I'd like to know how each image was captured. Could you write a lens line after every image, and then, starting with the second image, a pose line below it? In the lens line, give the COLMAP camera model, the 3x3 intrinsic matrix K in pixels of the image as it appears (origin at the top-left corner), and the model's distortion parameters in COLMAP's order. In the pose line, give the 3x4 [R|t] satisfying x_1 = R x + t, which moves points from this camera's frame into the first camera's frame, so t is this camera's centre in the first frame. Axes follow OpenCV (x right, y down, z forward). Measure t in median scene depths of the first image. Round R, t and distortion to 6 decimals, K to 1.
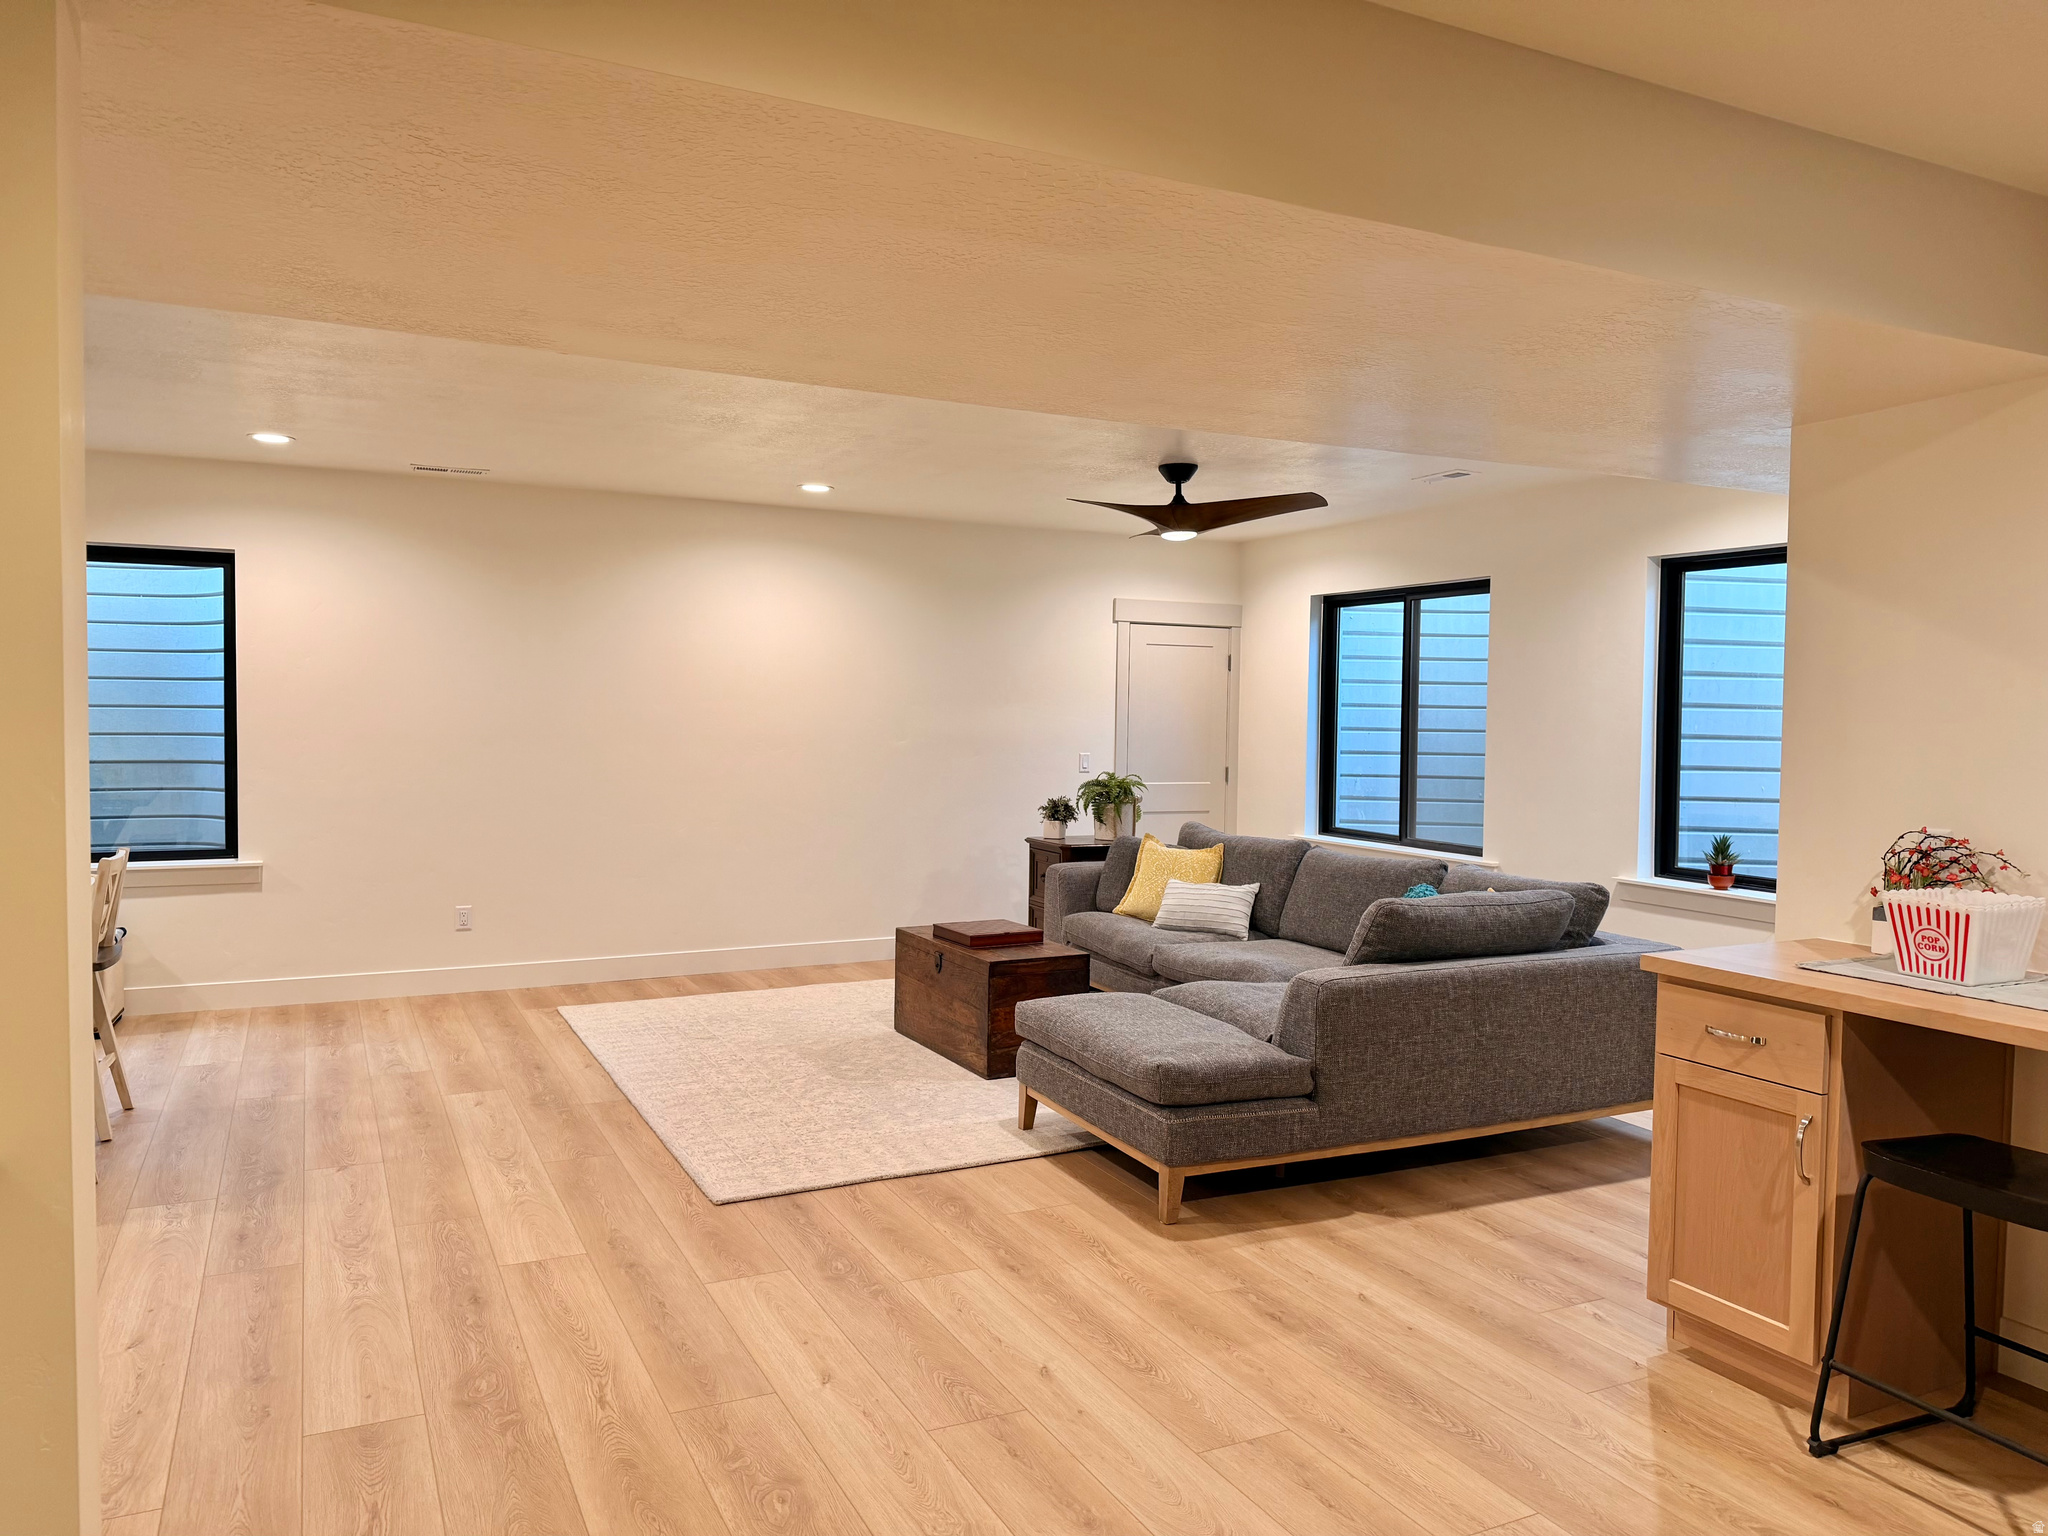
lens RADIAL K [[1418.4, 0, 1024.0], [0, 1418.4, 768.0], [0, 0, 1]] dist [0.114053, -0.192624]
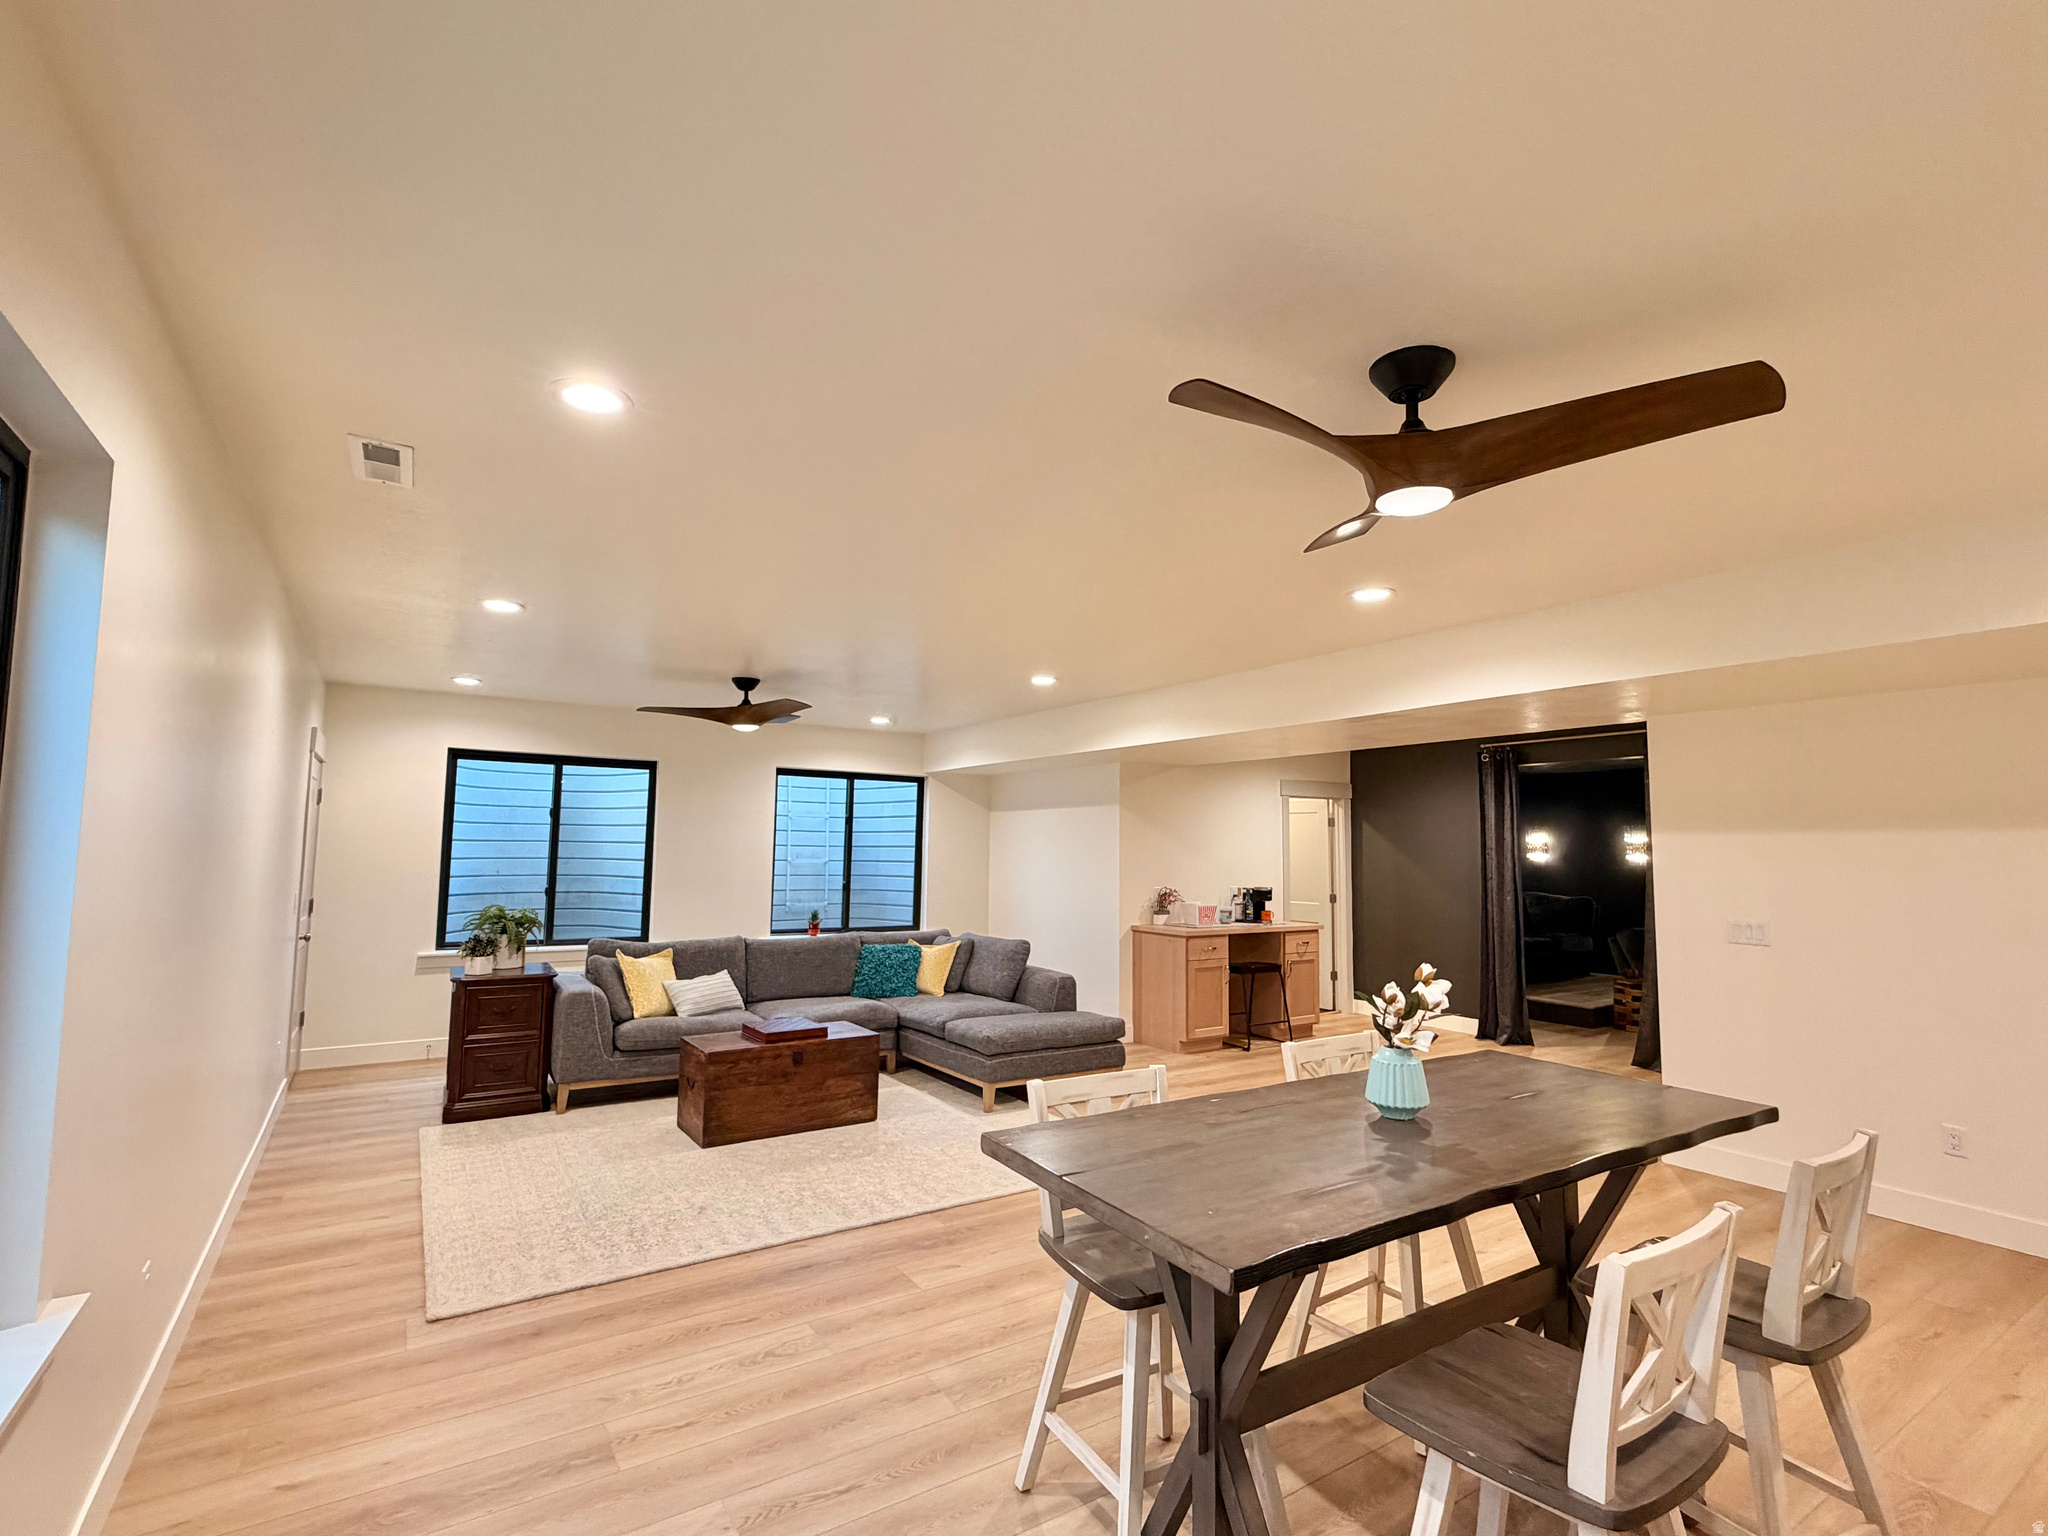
lens RADIAL K [[947.8, 0, 1024.0], [0, 947.8, 768.0], [0, 0, 1]] dist [-0.014567, -0.000140]
pose [[-0.115143, 0.071083, 0.990802, -0.990596], [0.025571, 0.997318, -0.068578, -0.058932], [-0.993020, 0.017439, -0.116652, 0.963736]]
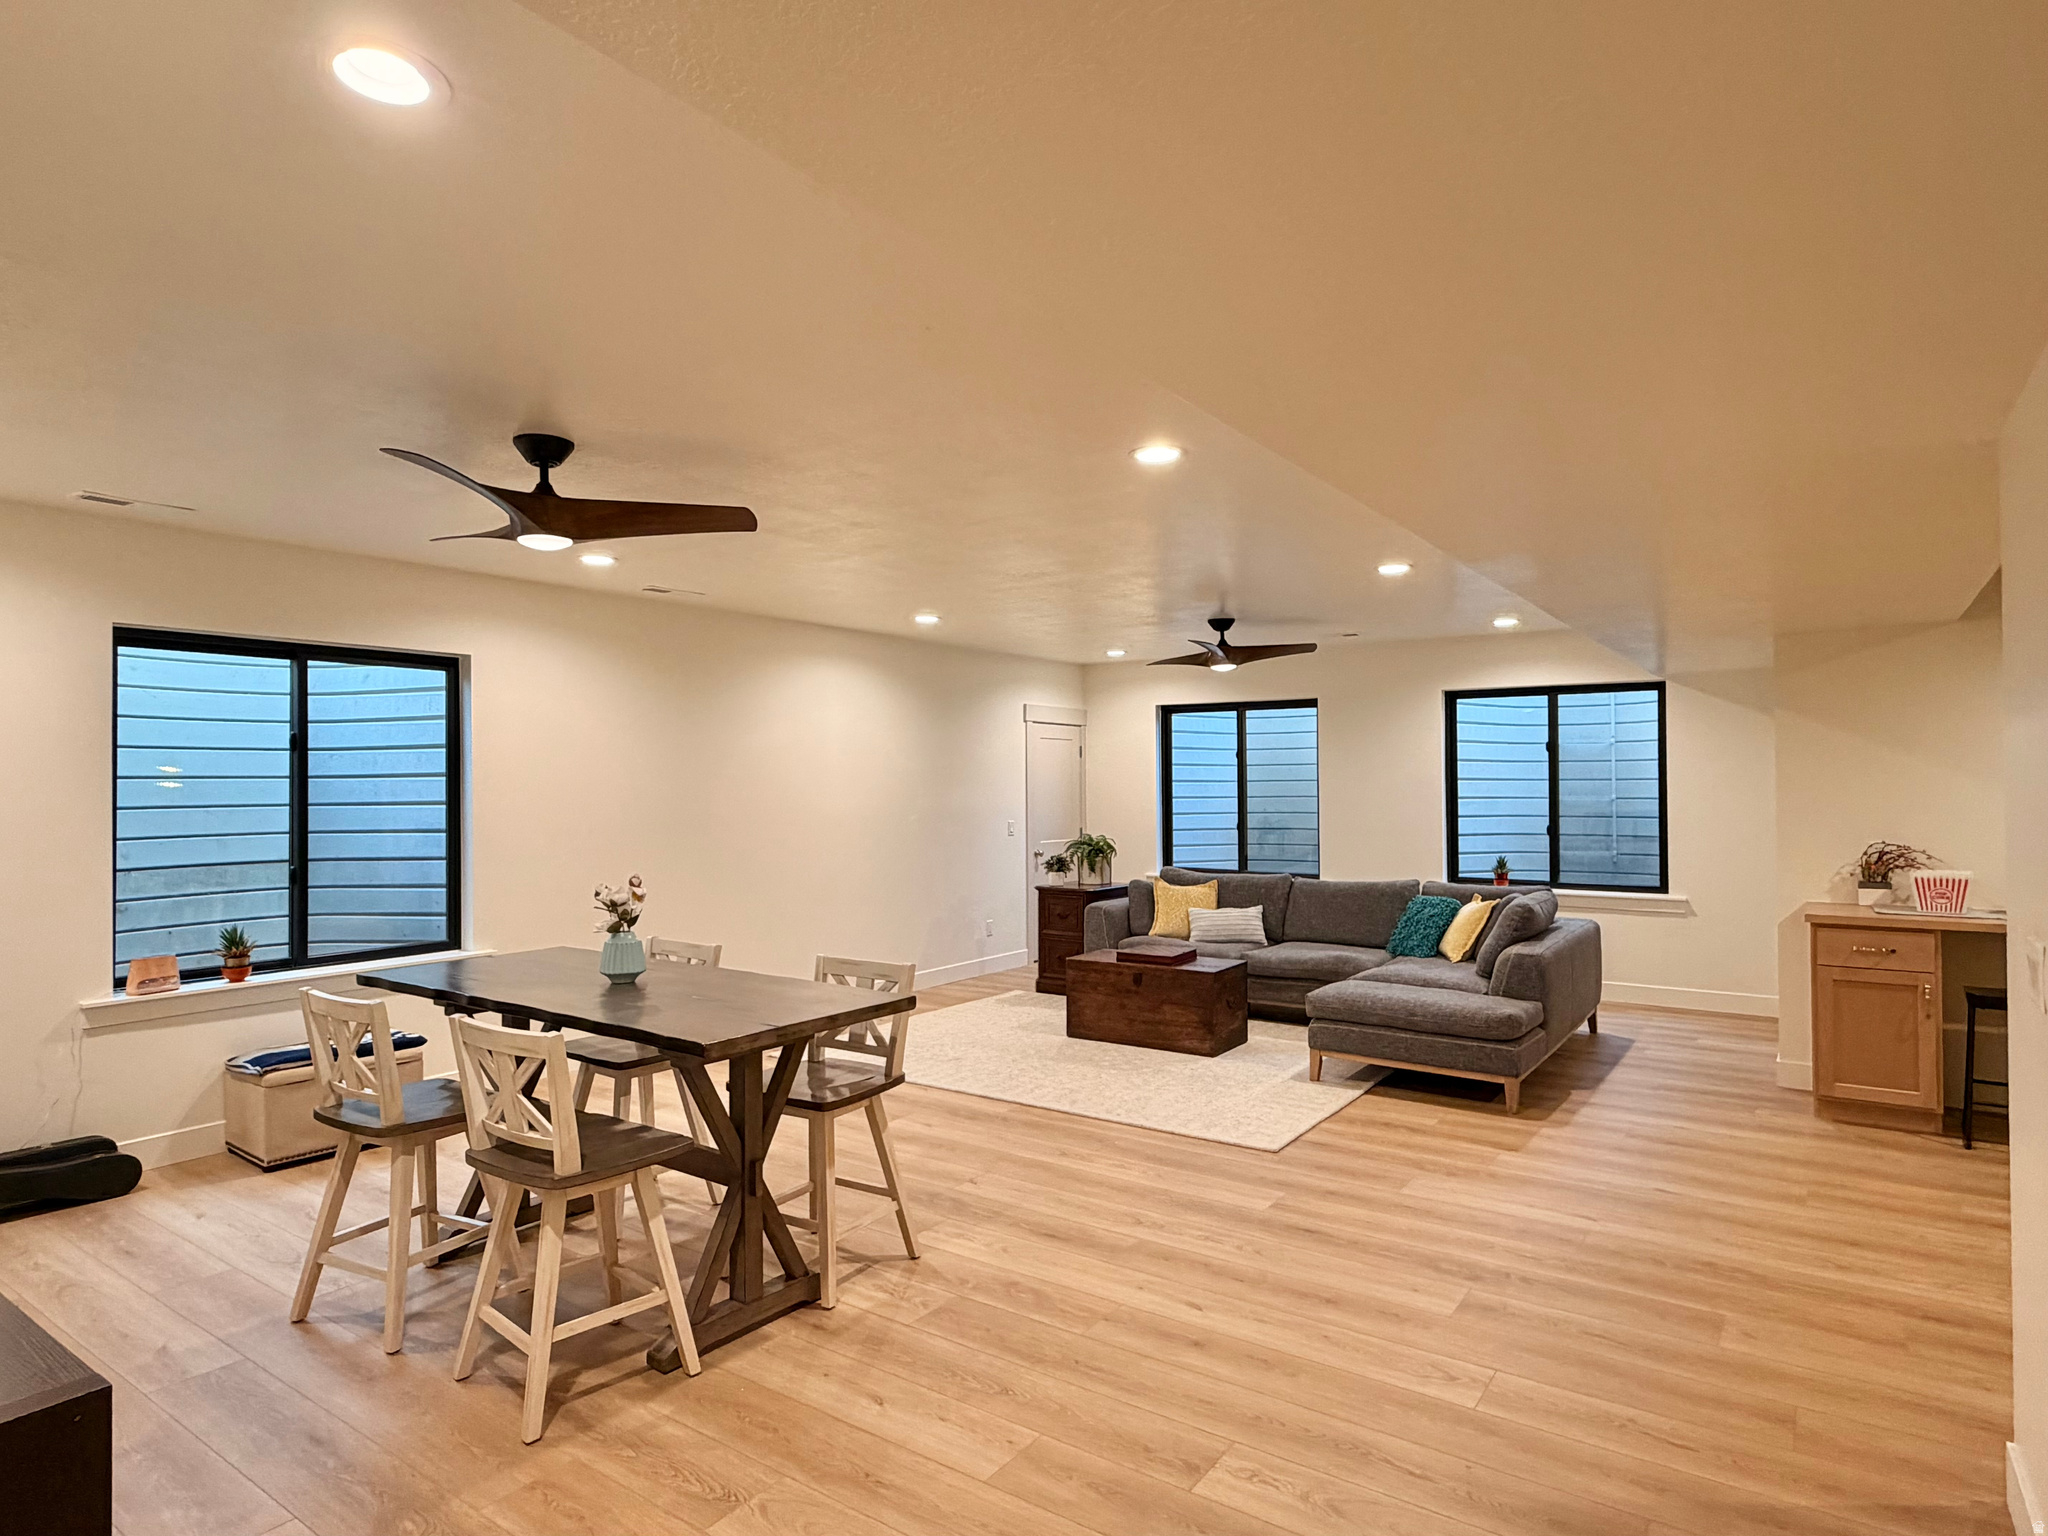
lens RADIAL K [[1146.3, 0, 1024.0], [0, 1146.3, 768.0], [0, 0, 1]] dist [-0.005477, -0.000289]
pose [[0.880697, -0.012025, 0.473528, -0.717490], [0.036400, 0.998440, -0.042344, -0.022242], [-0.472280, 0.054528, 0.879760, 0.090441]]
